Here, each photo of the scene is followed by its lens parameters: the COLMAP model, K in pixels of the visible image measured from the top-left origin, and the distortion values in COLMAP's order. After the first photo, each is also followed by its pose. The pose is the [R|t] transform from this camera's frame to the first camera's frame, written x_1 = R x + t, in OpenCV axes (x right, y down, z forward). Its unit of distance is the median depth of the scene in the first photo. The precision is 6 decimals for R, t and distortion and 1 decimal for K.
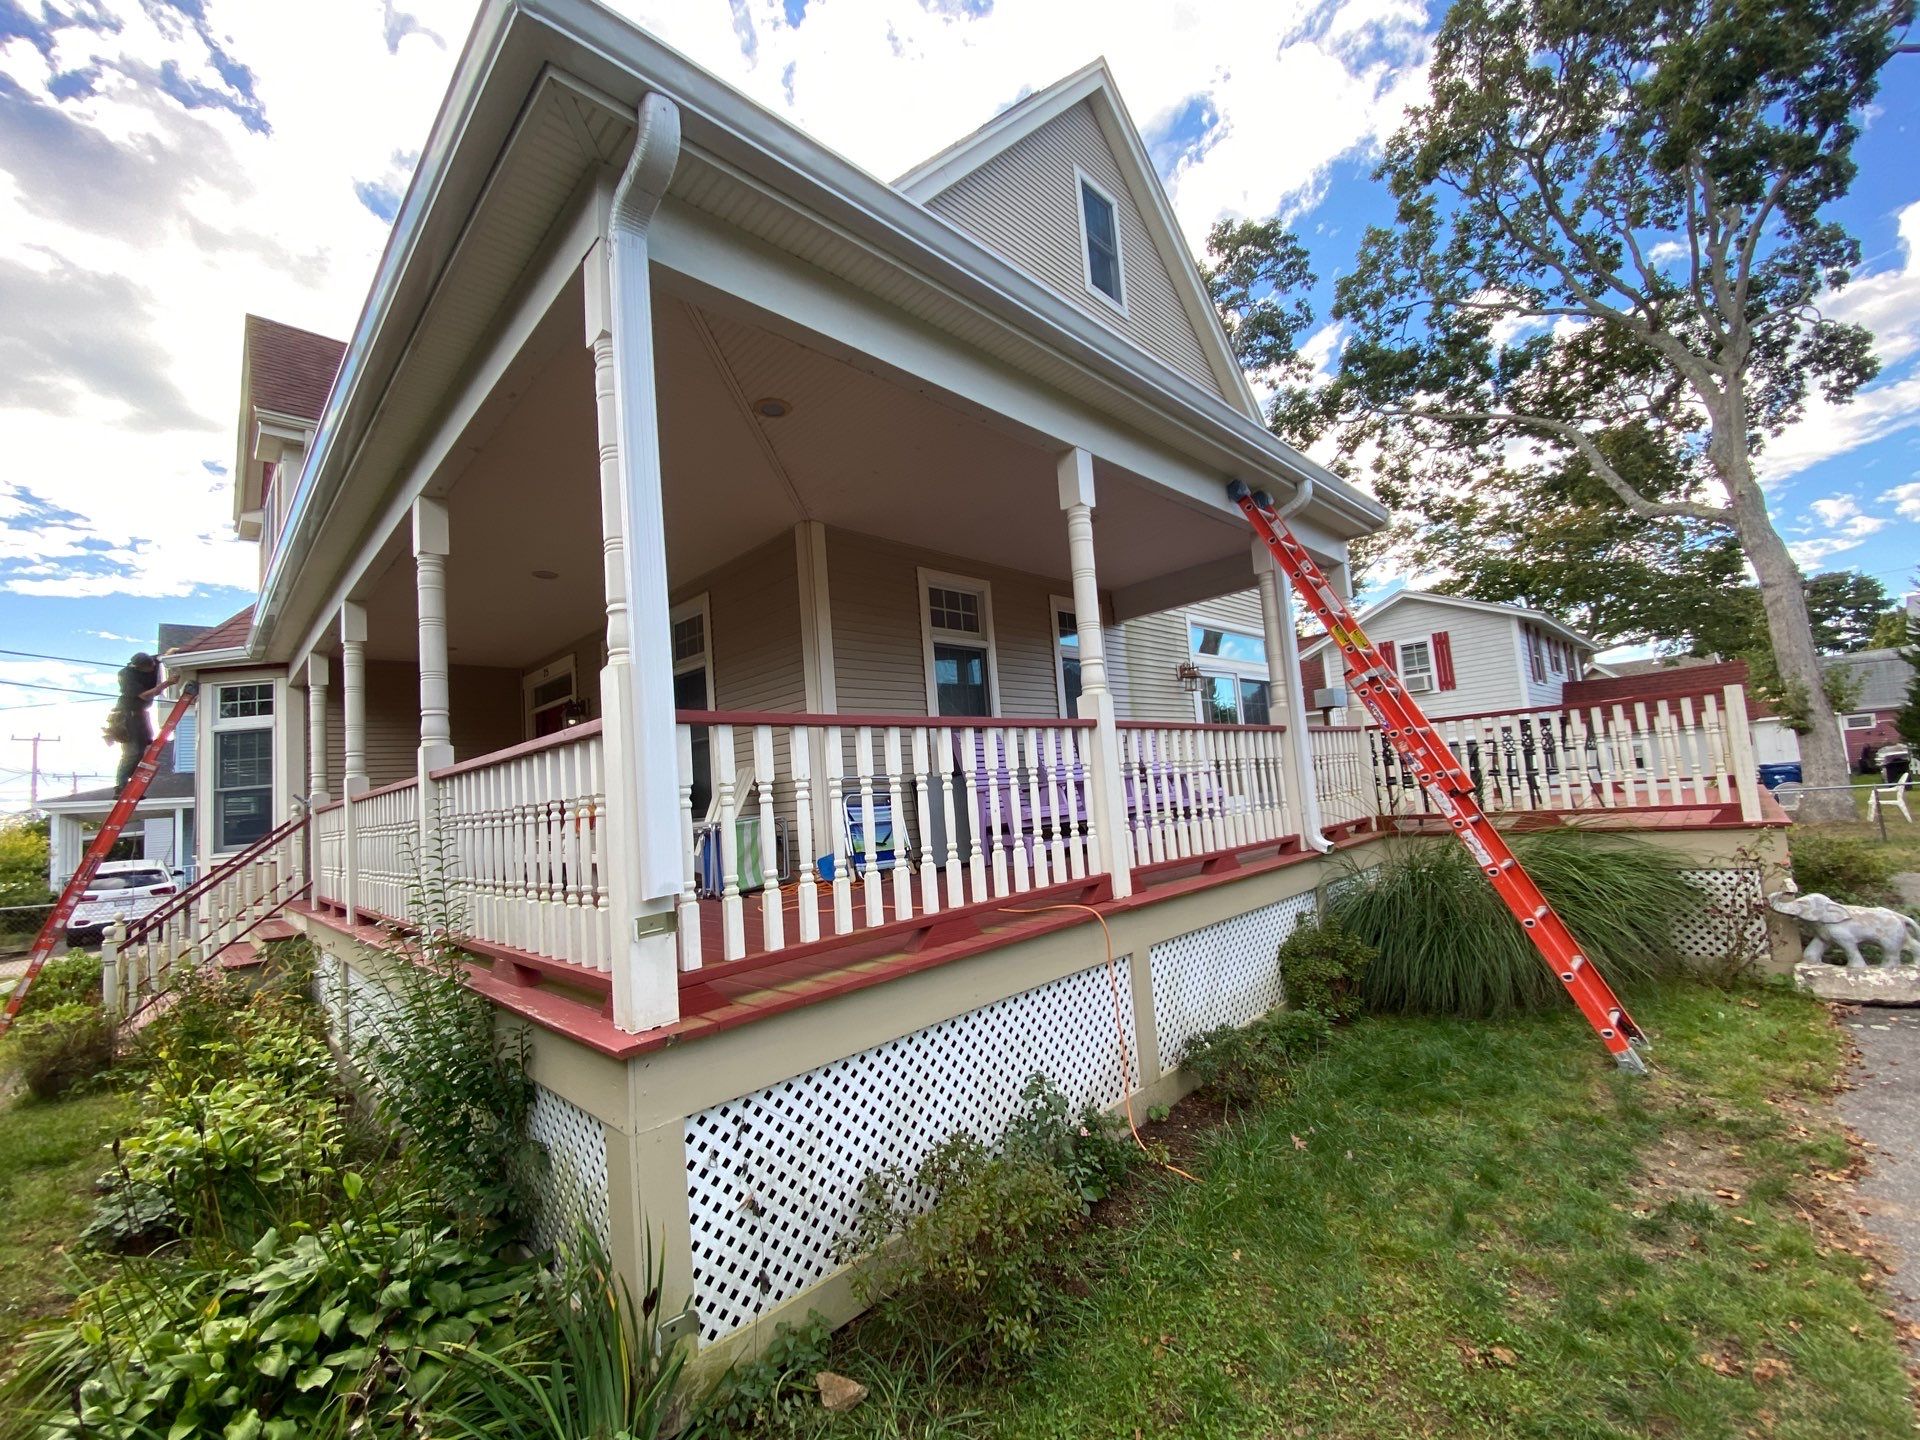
lens RADIAL K [[781.7, 0, 965.7], [0, 781.7, 719.3], [0, 0, 1]] dist [0.019884, -0.018451]
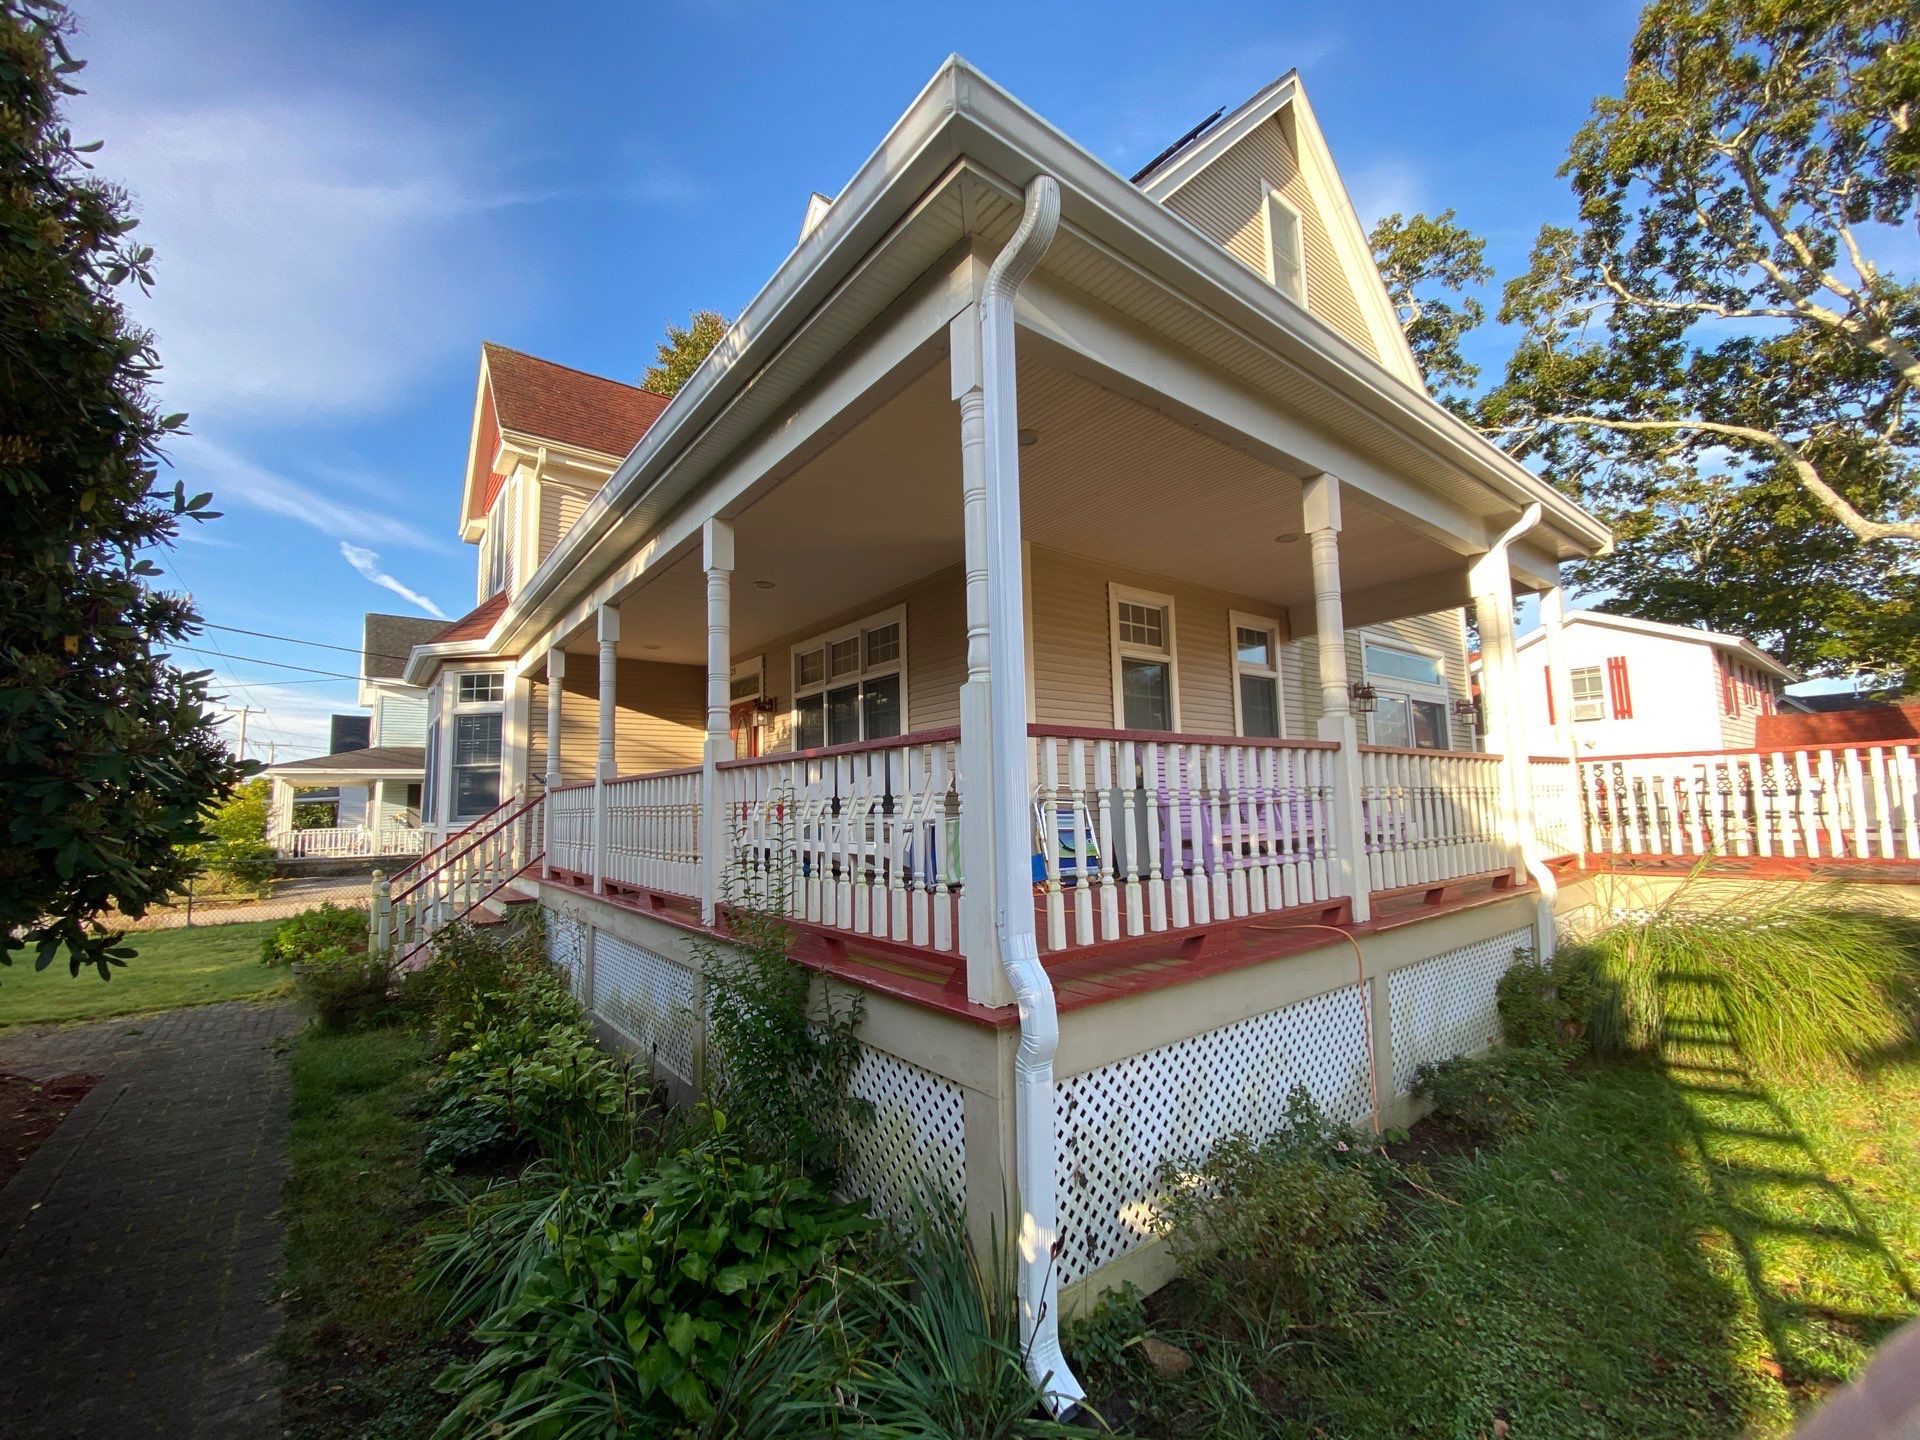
lens RADIAL K [[781.7, 0, 965.7], [0, 781.7, 719.3], [0, 0, 1]] dist [0.019884, -0.018451]
pose [[0.991433, 0.040798, -0.124078, -0.112691], [-0.041705, 0.999119, -0.004717, -0.002887], [0.123776, 0.009851, 0.992261, -0.041586]]
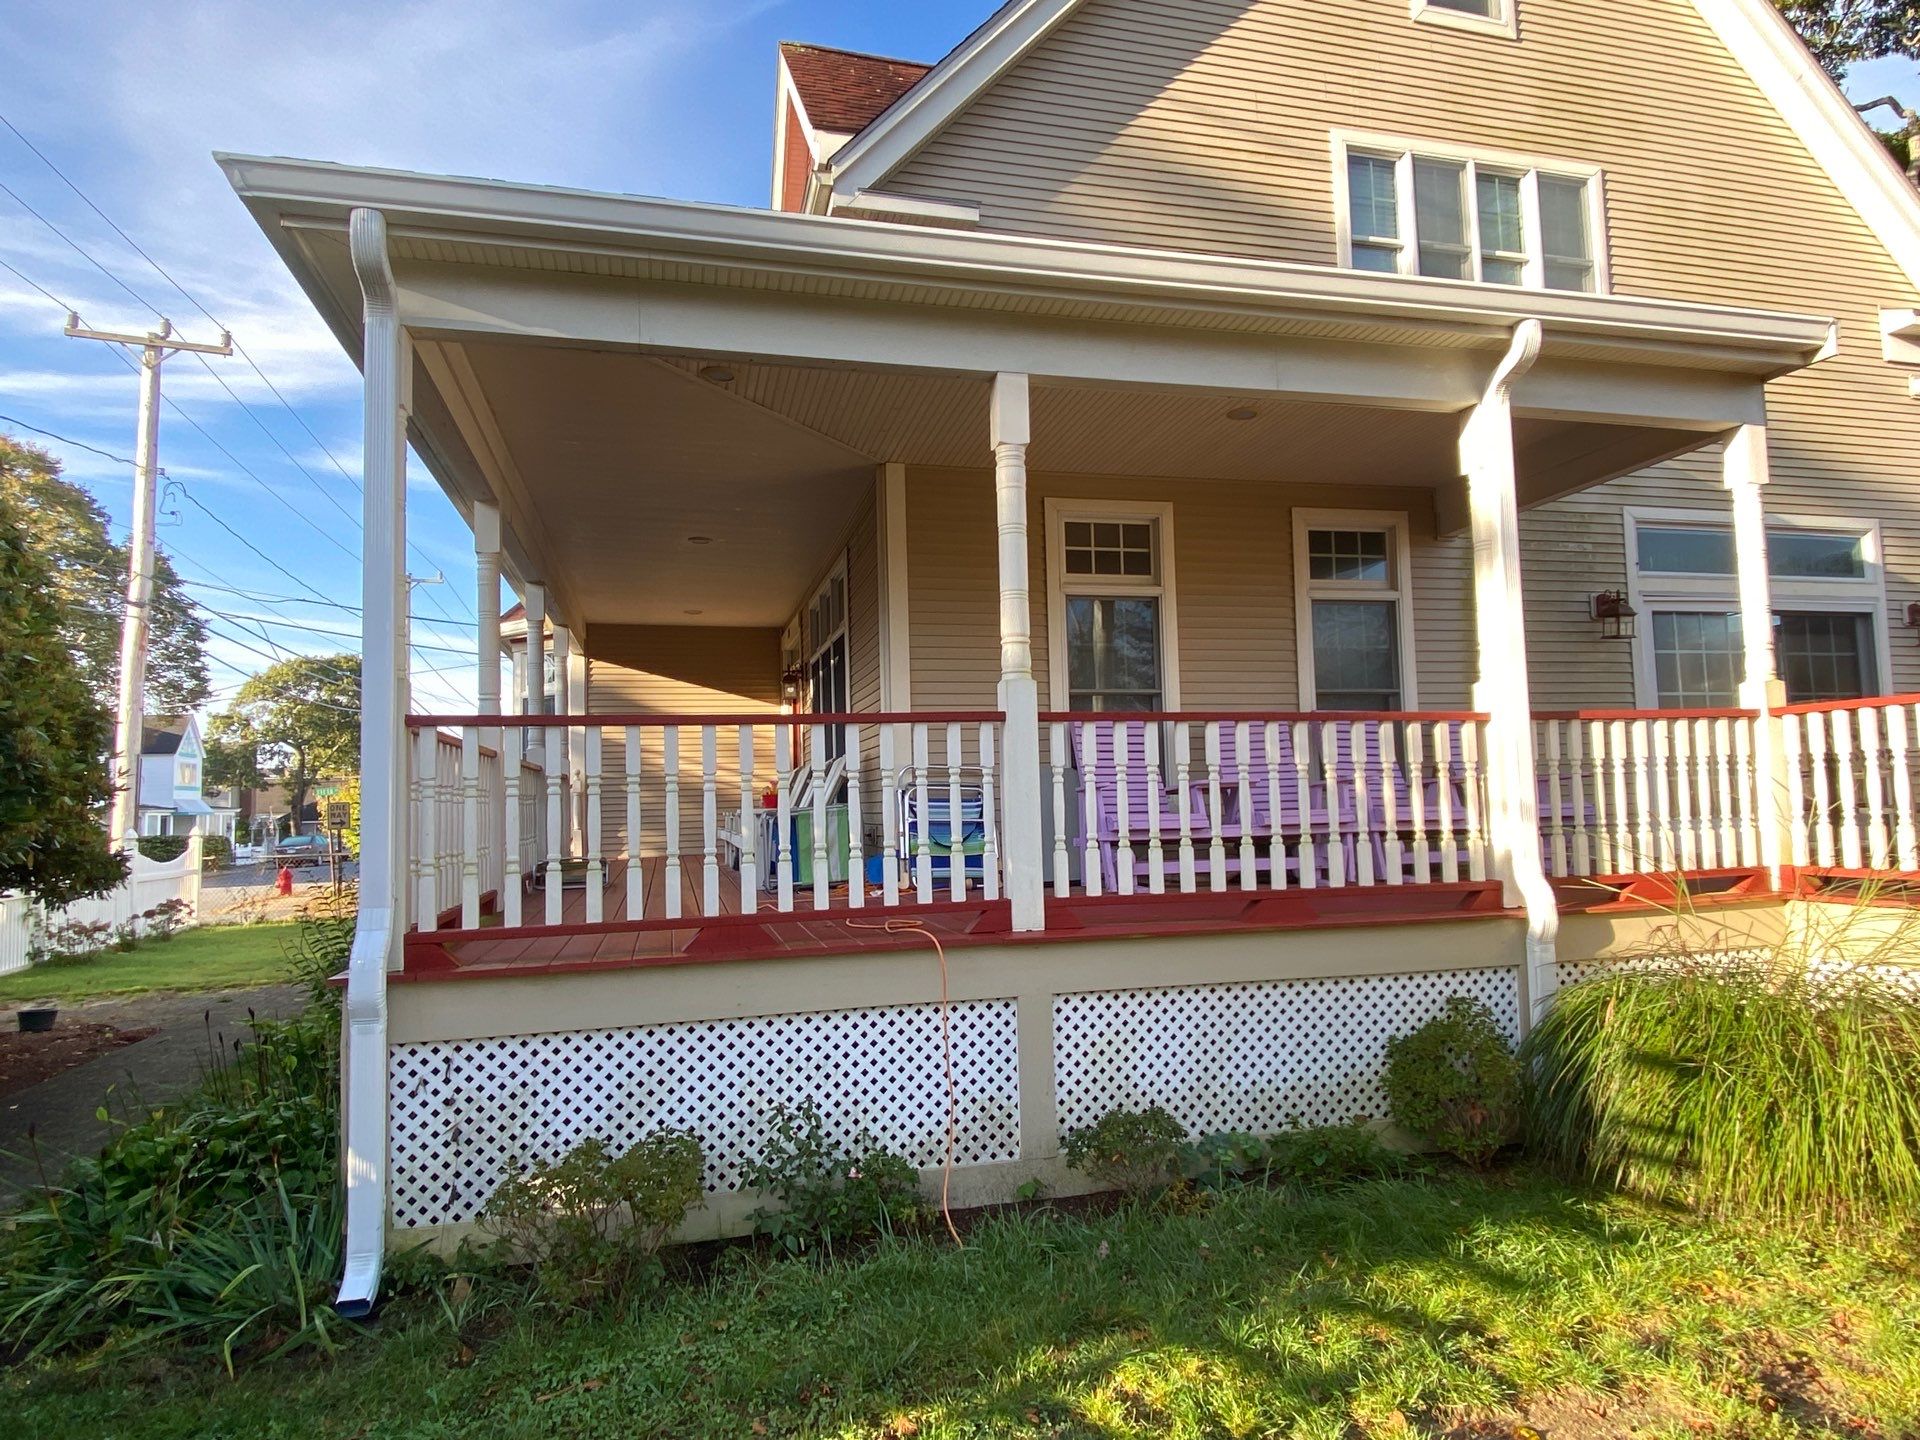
lens RADIAL K [[1087.3, 0, 954.2], [0, 1087.3, 724.3], [0, 0, 1]] dist [0.004925, 0.000744]
pose [[0.855735, 0.021391, -0.516972, 0.425111], [0.007036, 0.998572, 0.052965, -0.027434], [0.517367, -0.048961, 0.854362, 0.005930]]
